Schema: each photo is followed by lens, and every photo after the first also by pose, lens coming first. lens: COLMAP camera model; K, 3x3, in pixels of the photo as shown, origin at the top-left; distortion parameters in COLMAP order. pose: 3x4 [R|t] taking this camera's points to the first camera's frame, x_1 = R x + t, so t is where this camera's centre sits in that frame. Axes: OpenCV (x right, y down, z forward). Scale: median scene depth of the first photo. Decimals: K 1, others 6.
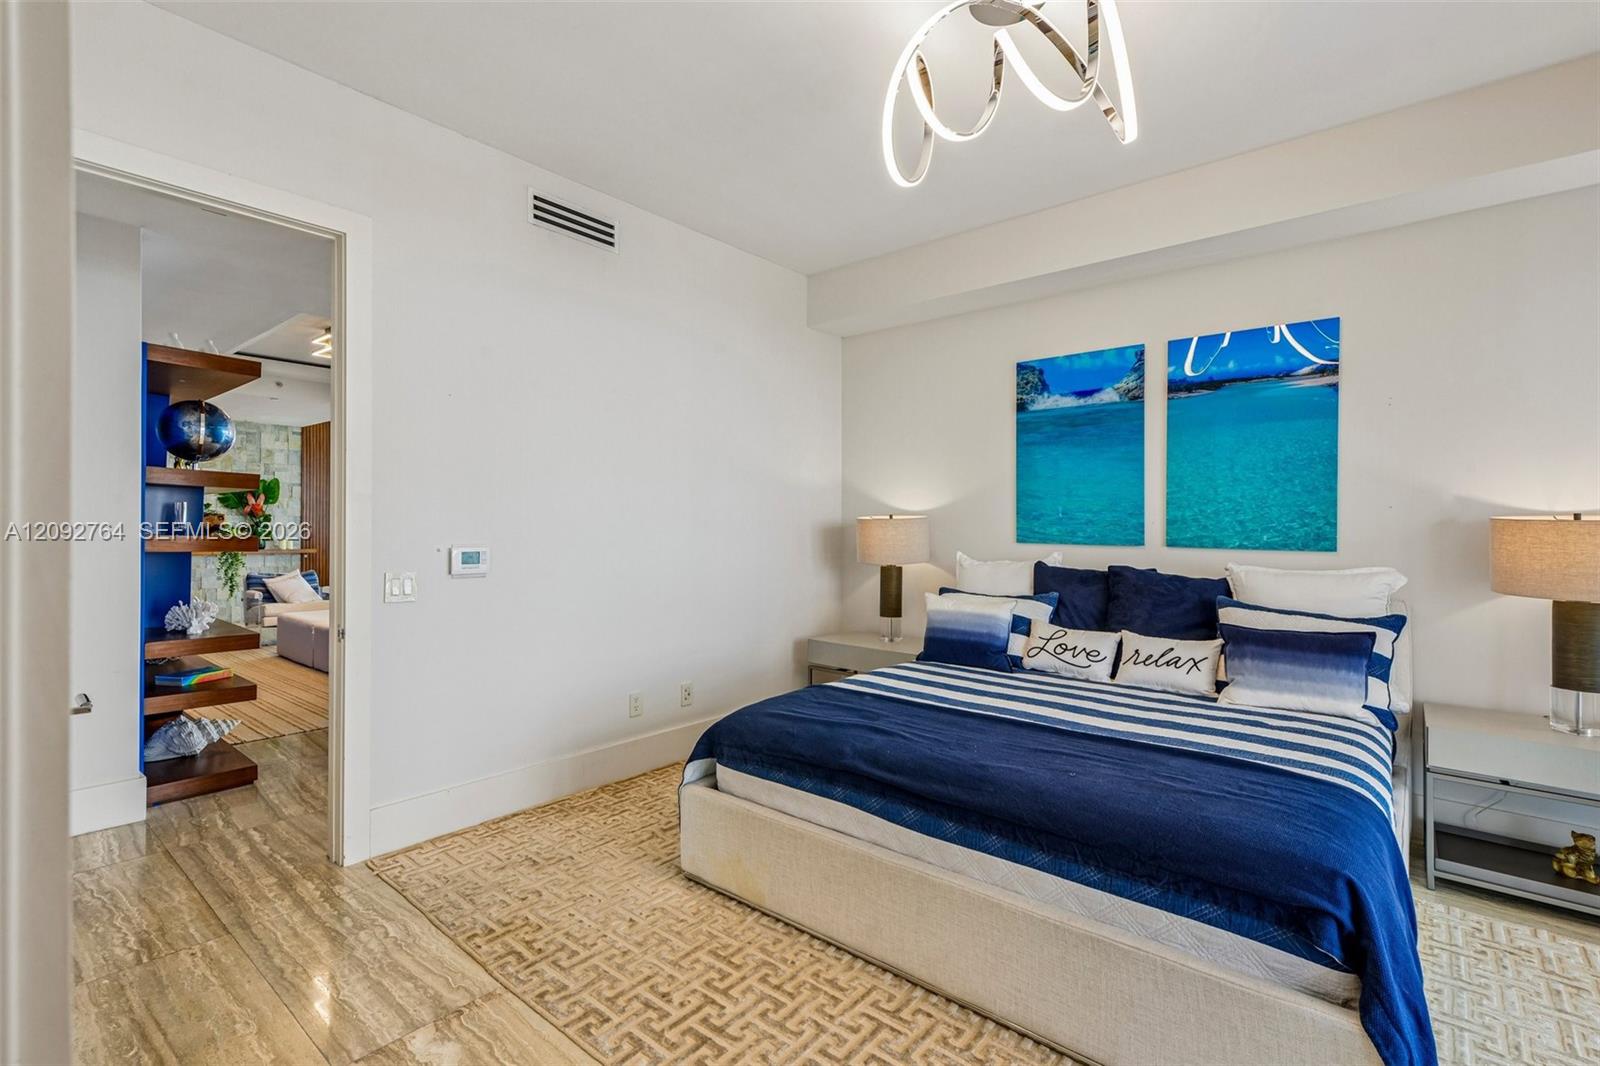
lens RADIAL K [[728.5, 0, 797.3], [0, 728.5, 523.9], [0, 0, 1]] dist [0.005657, 0.000116]
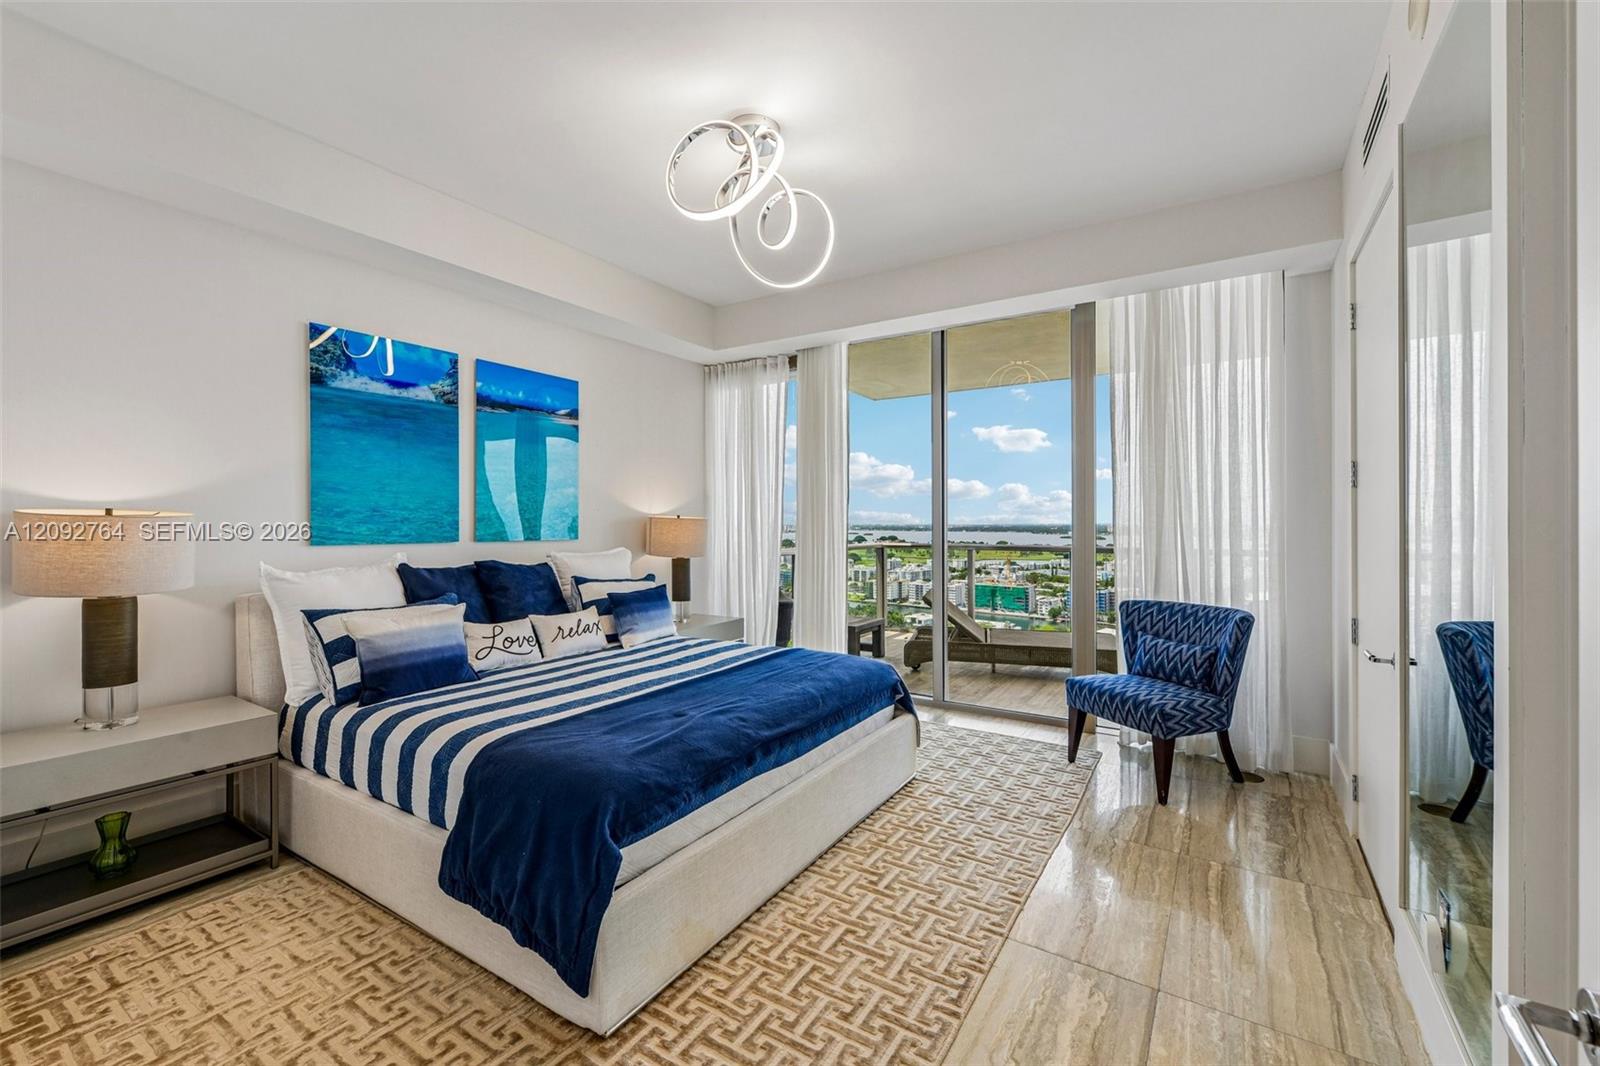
lens RADIAL K [[661.0, 0, 801.2], [0, 661.0, 515.6], [0, 0, 1]] dist [0.001560, -0.000083]
pose [[-0.137232, -0.000158, 0.990539, -0.573062], [-0.001720, 0.999999, -0.000079, -0.009669], [-0.990537, -0.001714, -0.137232, 0.648895]]
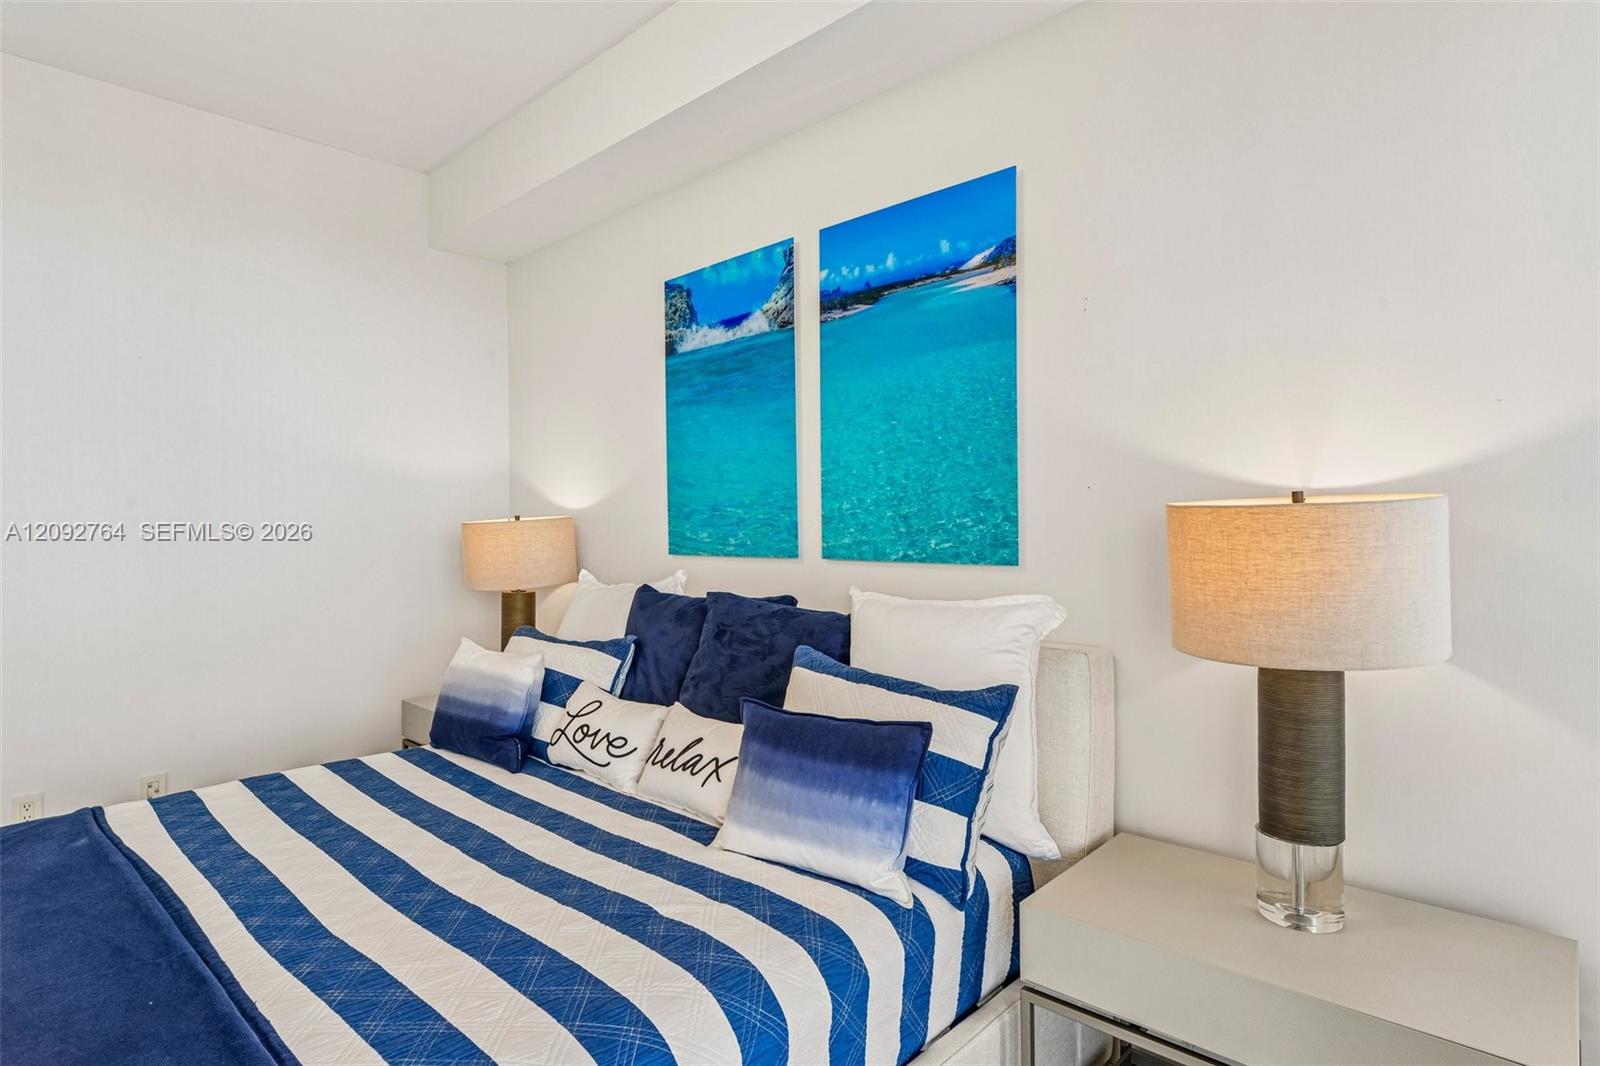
lens RADIAL K [[852.9, 0, 803.7], [0, 852.9, 522.3], [0, 0, 1]] dist [0.007416, 0.001974]
pose [[0.998734, -0.018765, -0.046679, 0.527974], [0.018571, 0.999817, -0.004592, 0.002665], [0.046756, 0.003719, 0.998899, 0.272689]]
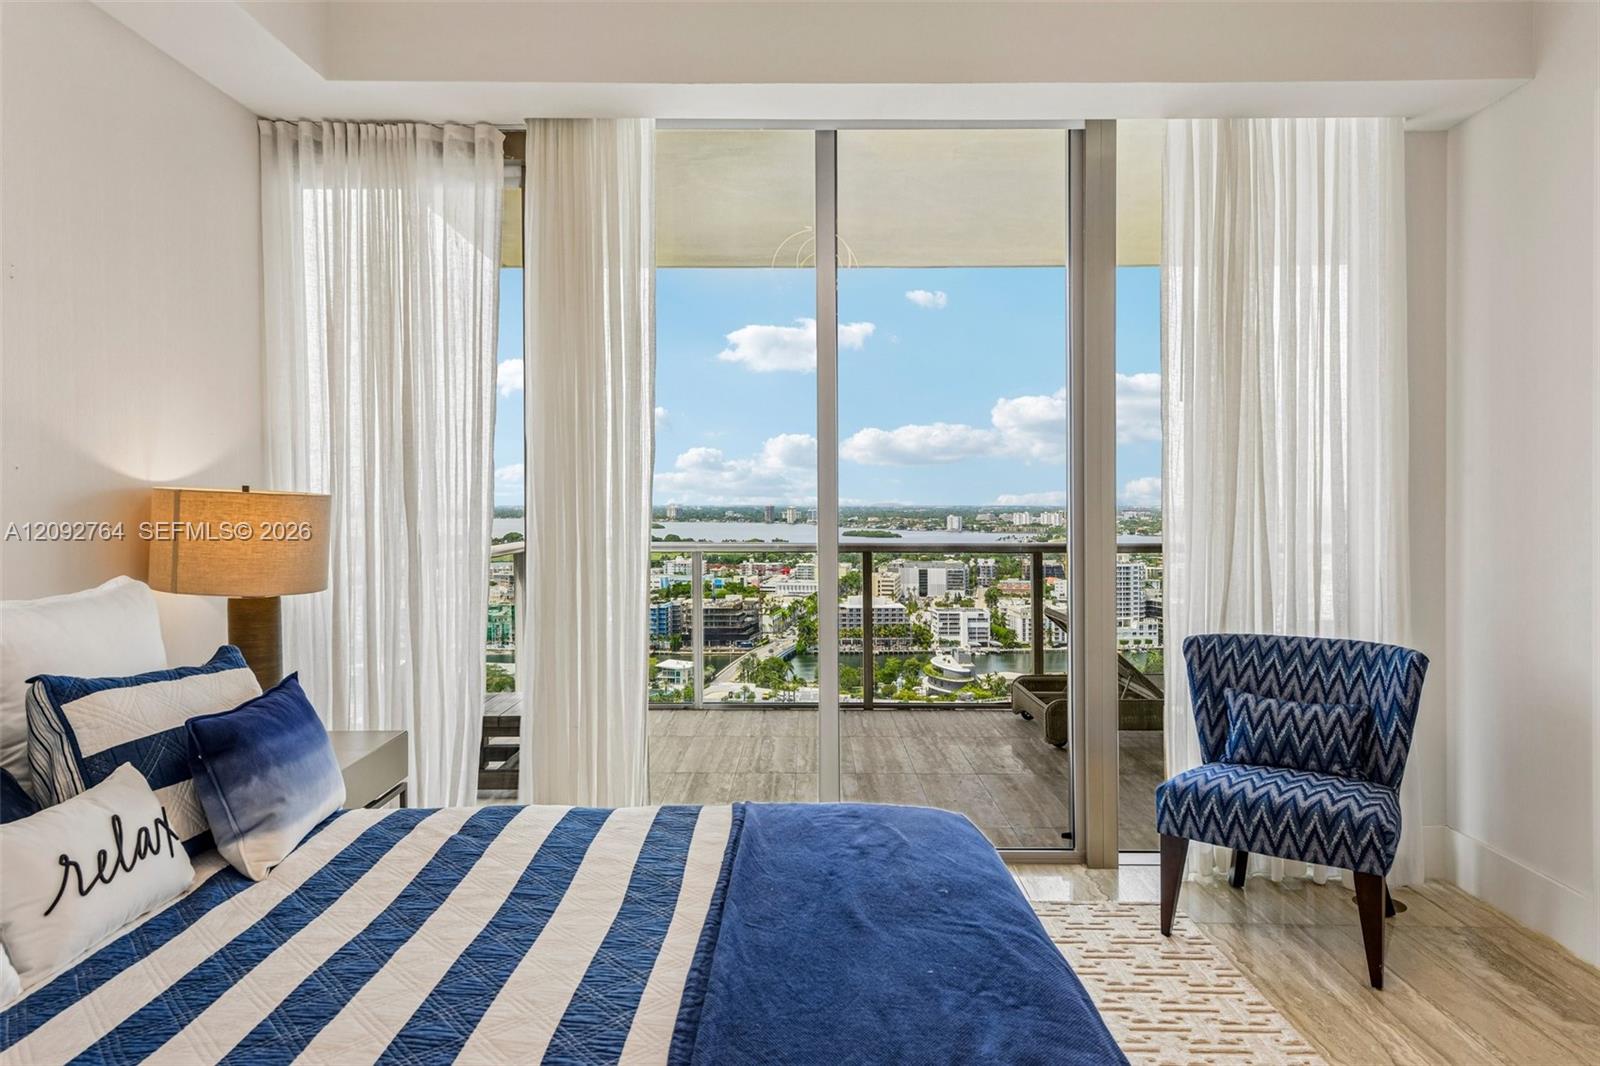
lens RADIAL K [[1070.5, 0, 804.3], [0, 1070.5, 500.7], [0, 0, 1]] dist [0.007120, 0.005664]
pose [[-0.642851, -0.008977, 0.765939, -0.145417], [-0.007090, 0.999958, 0.005769, -0.006330], [-0.765959, -0.001722, -0.642888, 0.911698]]
